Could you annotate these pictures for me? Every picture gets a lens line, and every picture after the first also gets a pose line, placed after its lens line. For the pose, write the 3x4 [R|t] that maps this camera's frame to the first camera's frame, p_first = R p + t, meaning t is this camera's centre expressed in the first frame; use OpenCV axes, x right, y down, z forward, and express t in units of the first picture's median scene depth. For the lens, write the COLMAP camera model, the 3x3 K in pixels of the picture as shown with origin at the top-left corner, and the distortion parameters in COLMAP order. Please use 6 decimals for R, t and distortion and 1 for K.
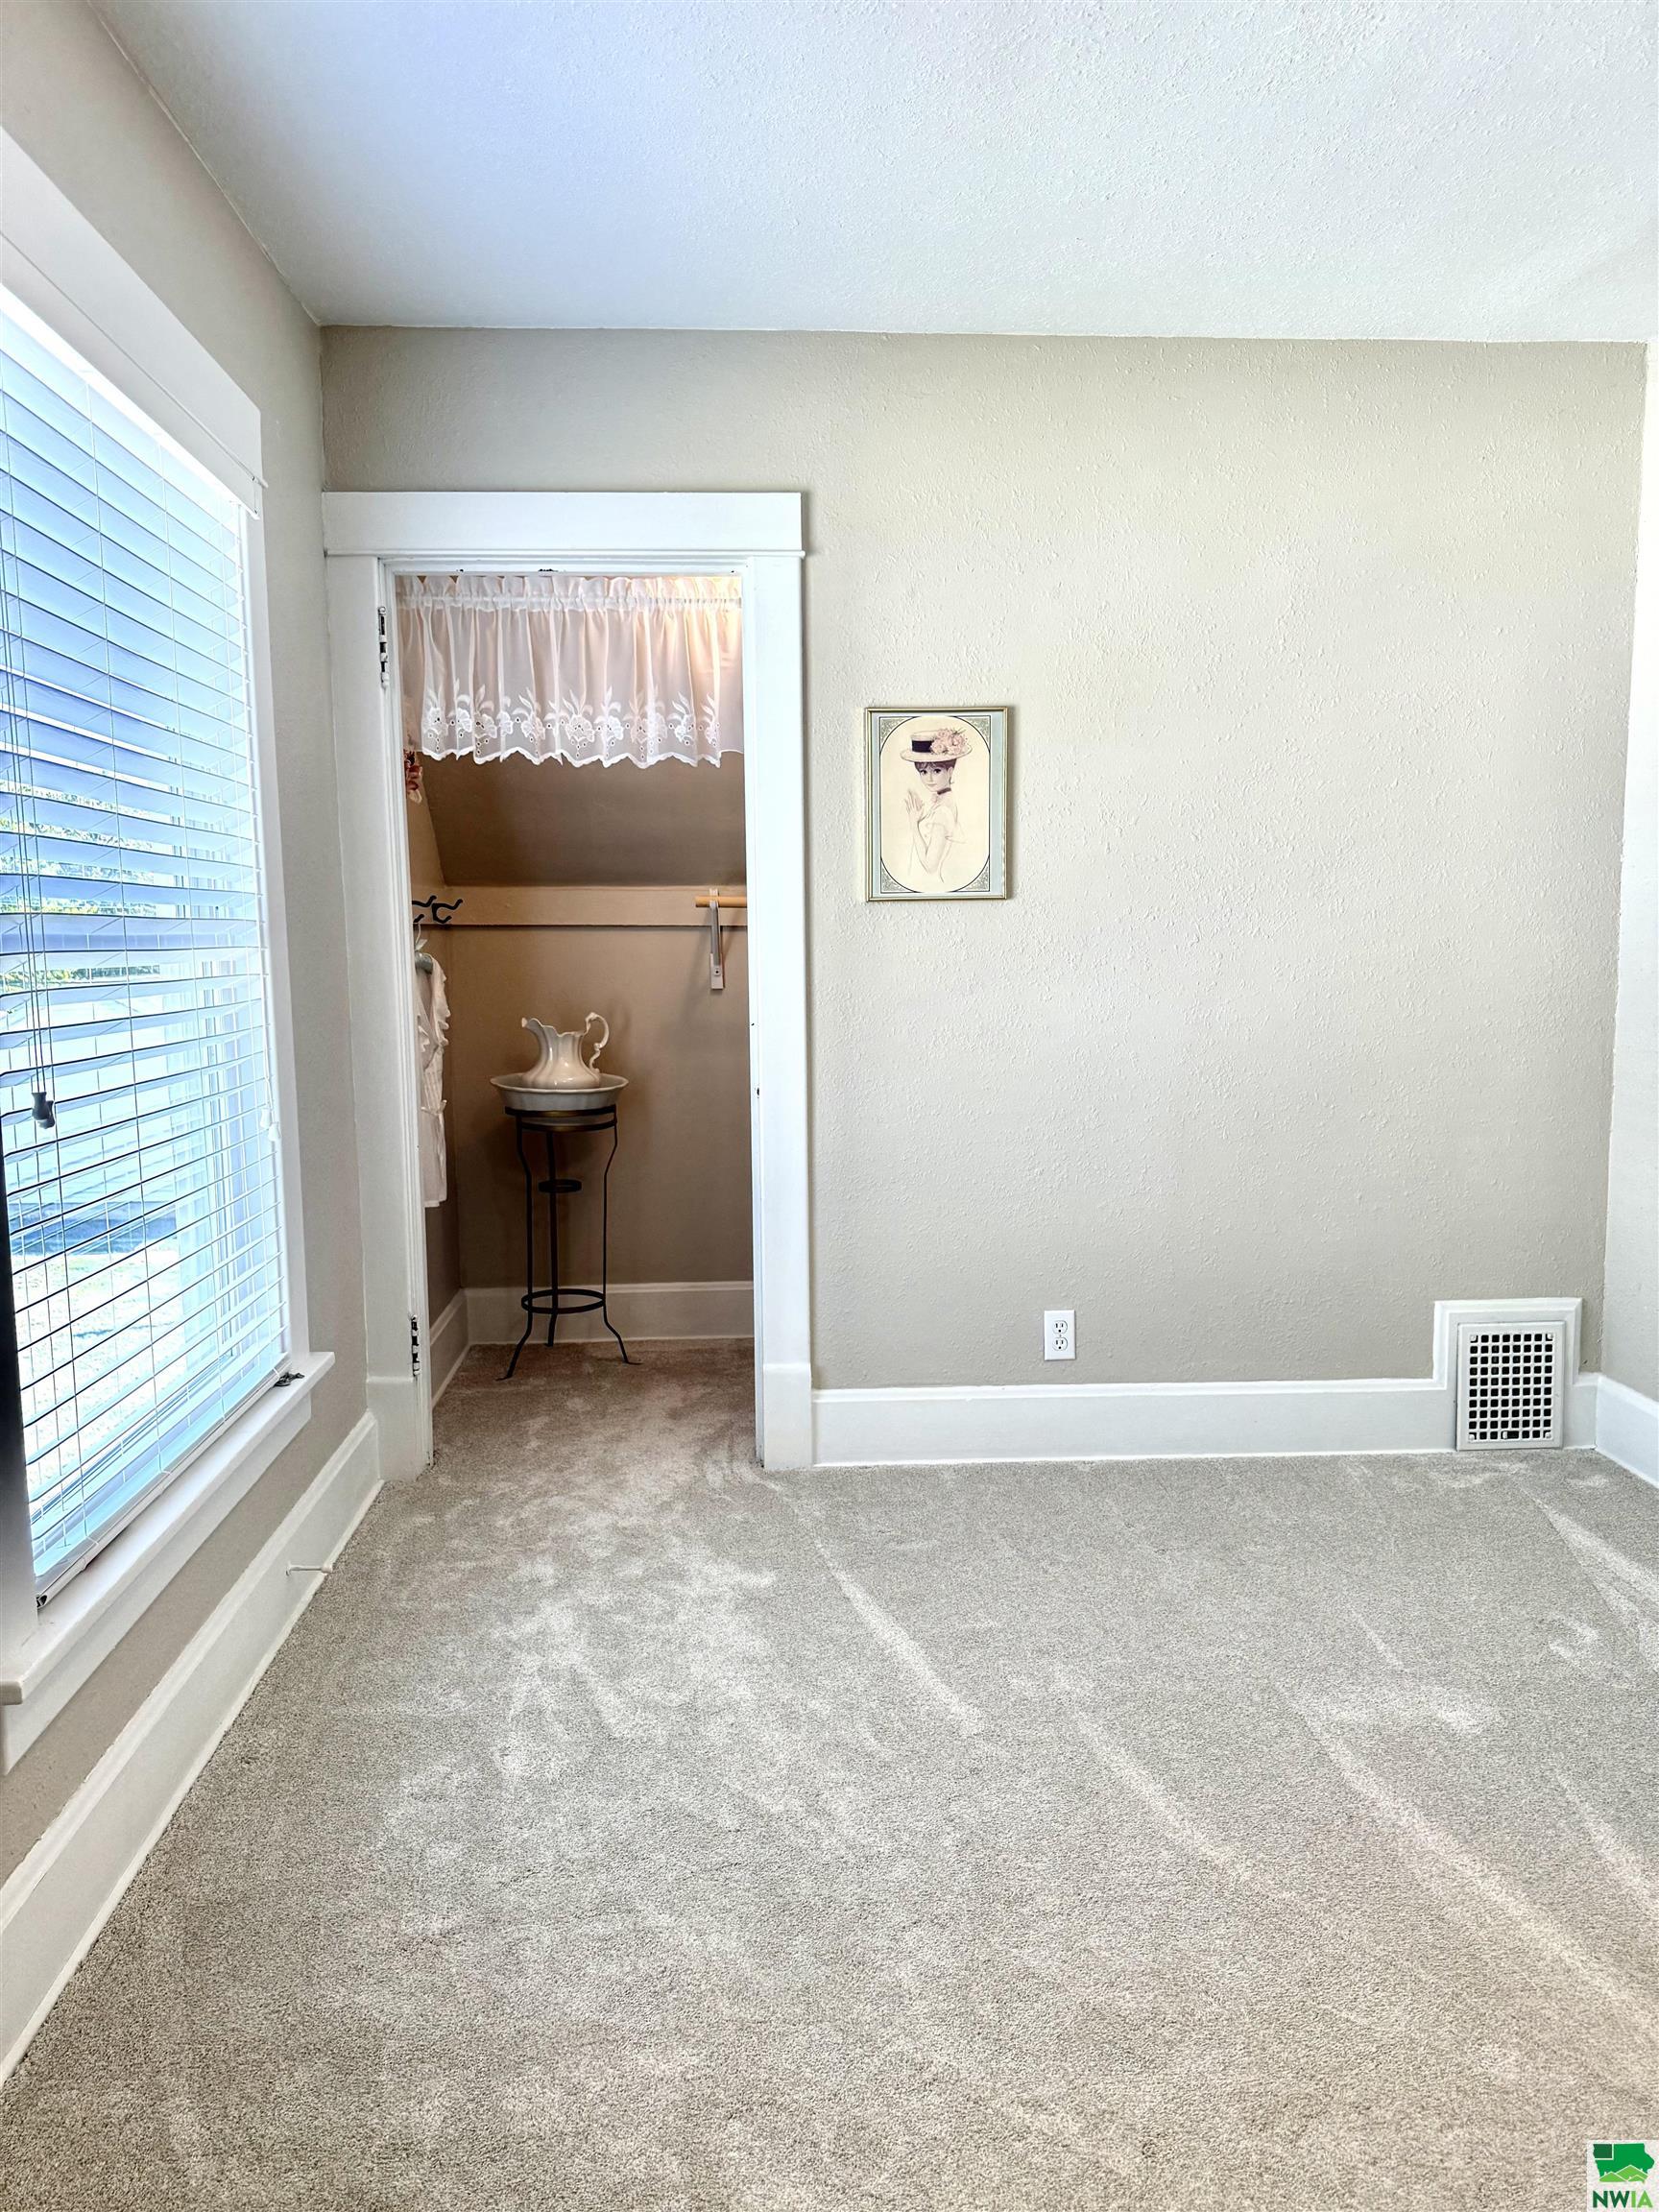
lens RADIAL K [[1579.9, 0, 829.5], [0, 1579.9, 1106.0], [0, 0, 1]] dist [0.198310, -0.367052]
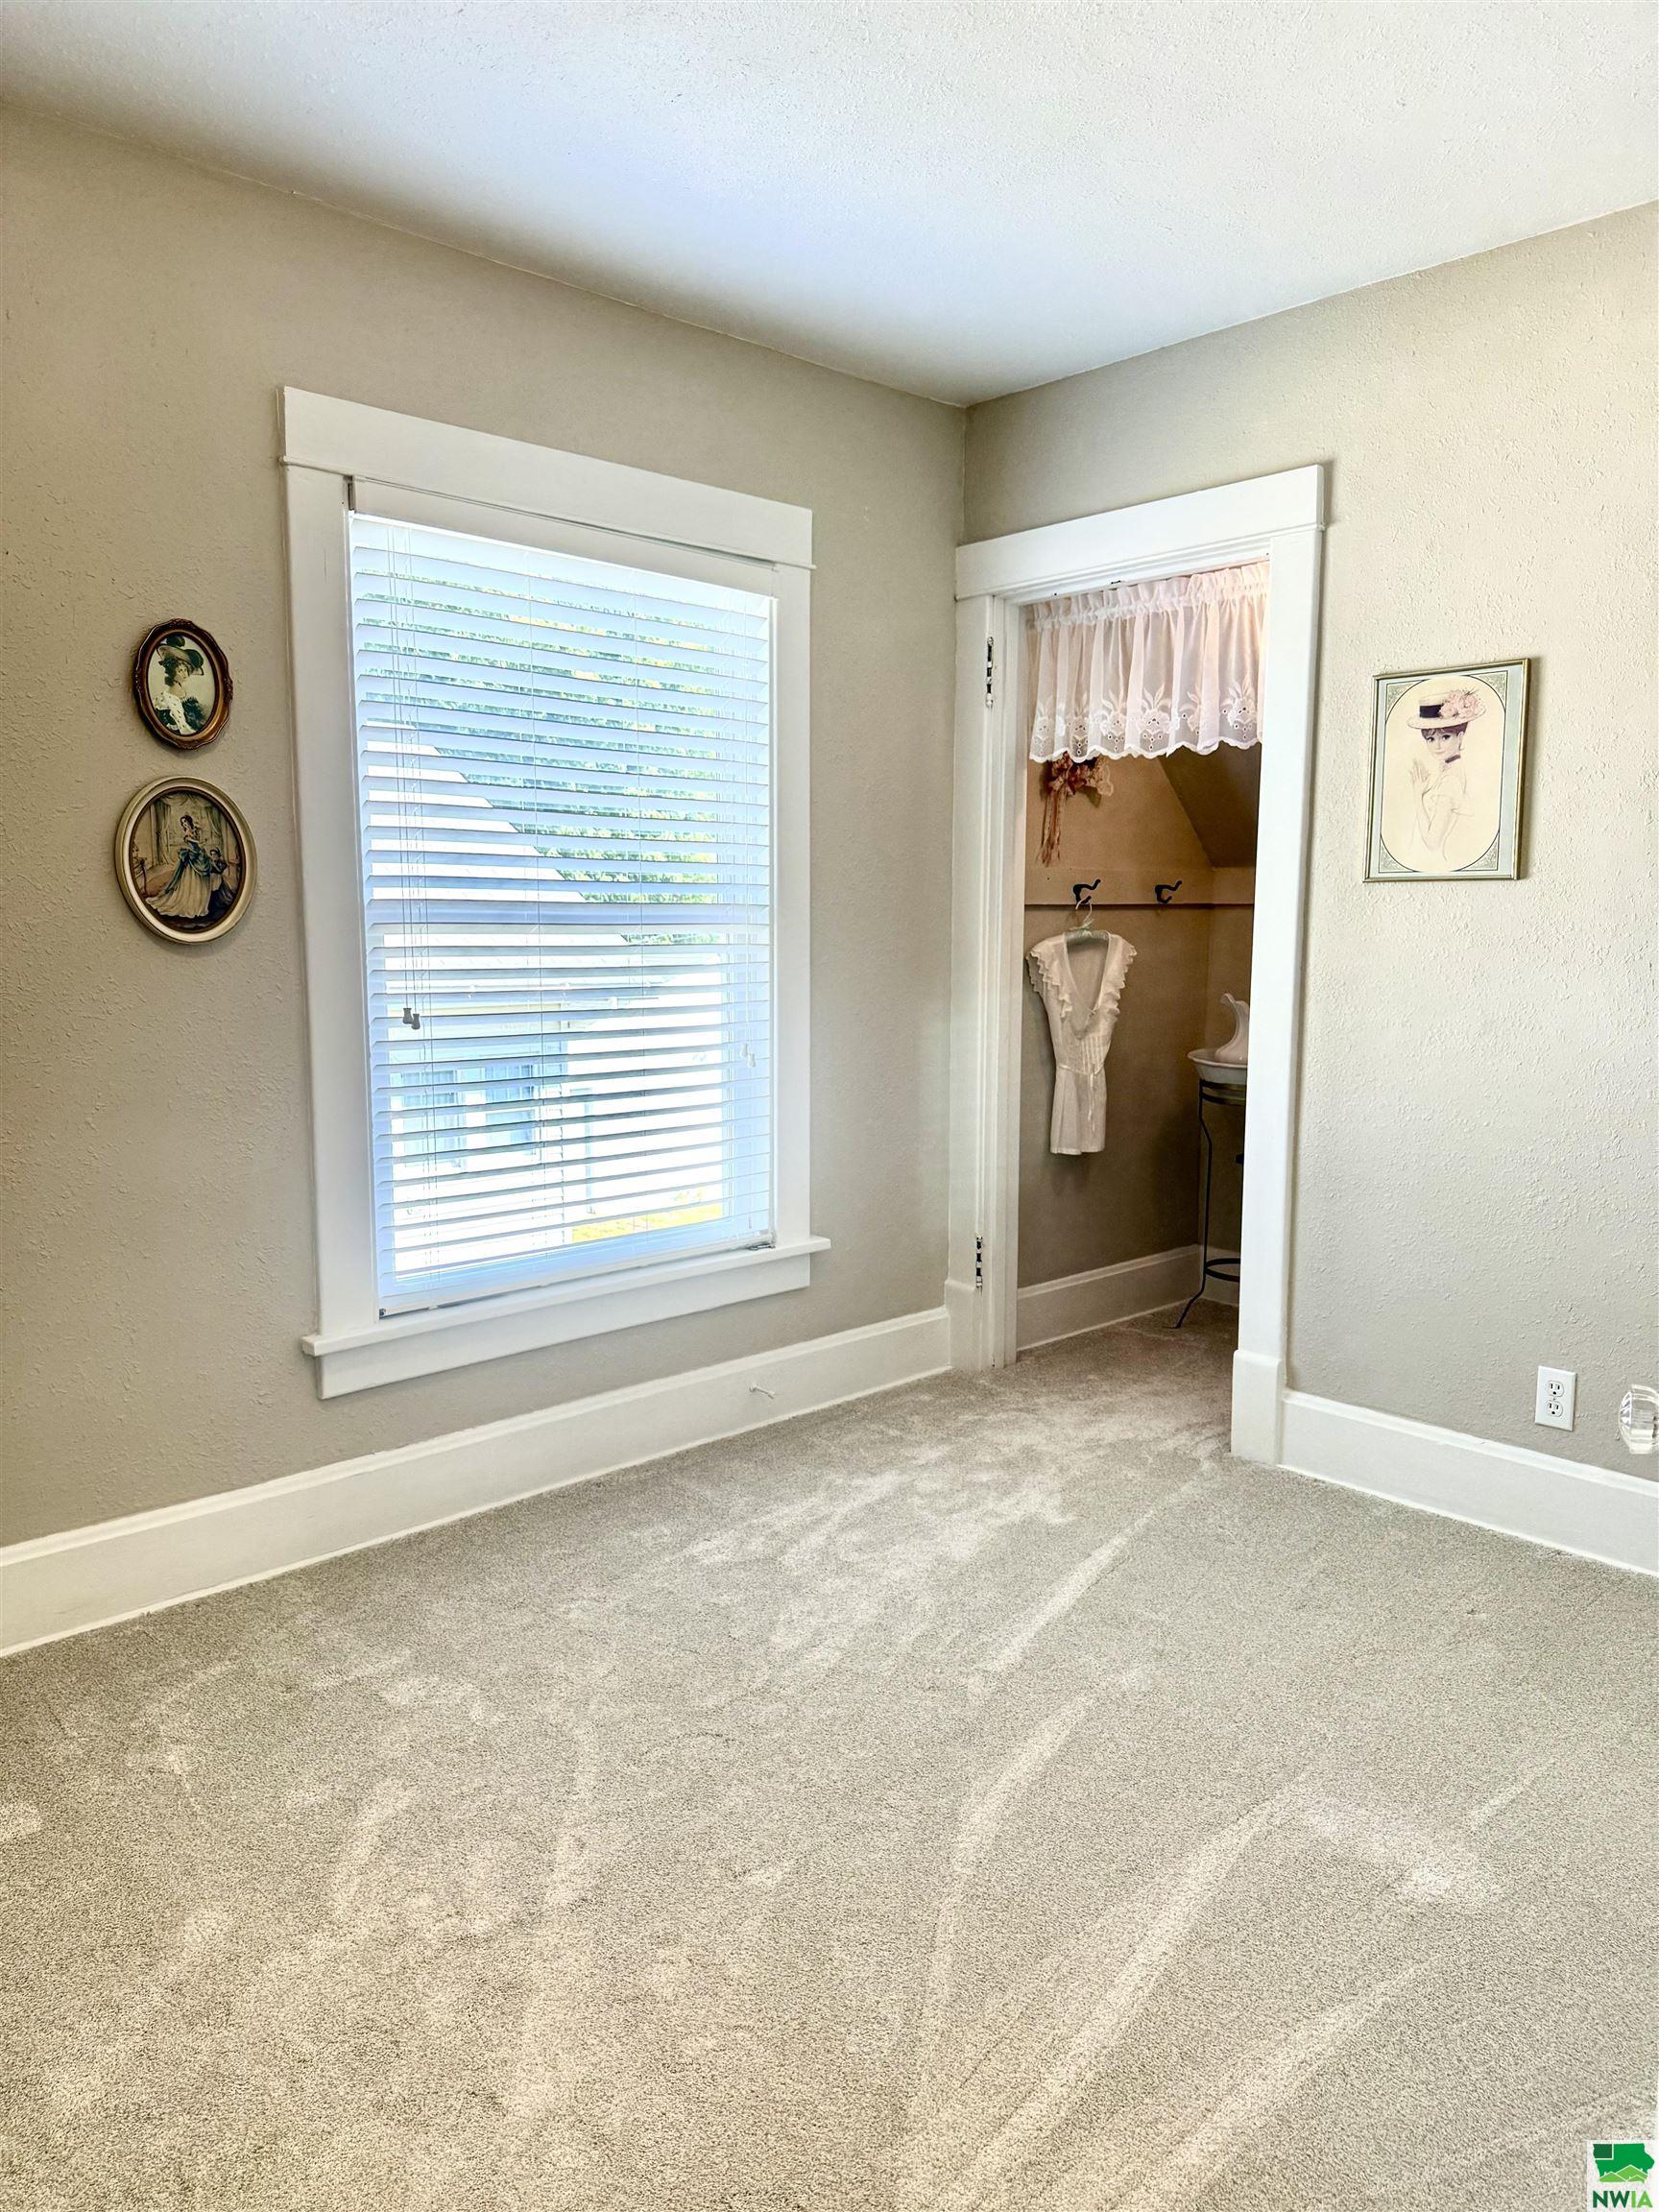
lens RADIAL K [[1580.0, 0, 829.5], [0, 1580.0, 1106.0], [0, 0, 1]] dist [0.028650, -0.020955]
pose [[0.634423, 0.109698, -0.765162, 0.555447], [-0.100846, 0.993165, 0.058770, -0.021448], [0.766379, 0.039879, 0.641150, 0.168983]]
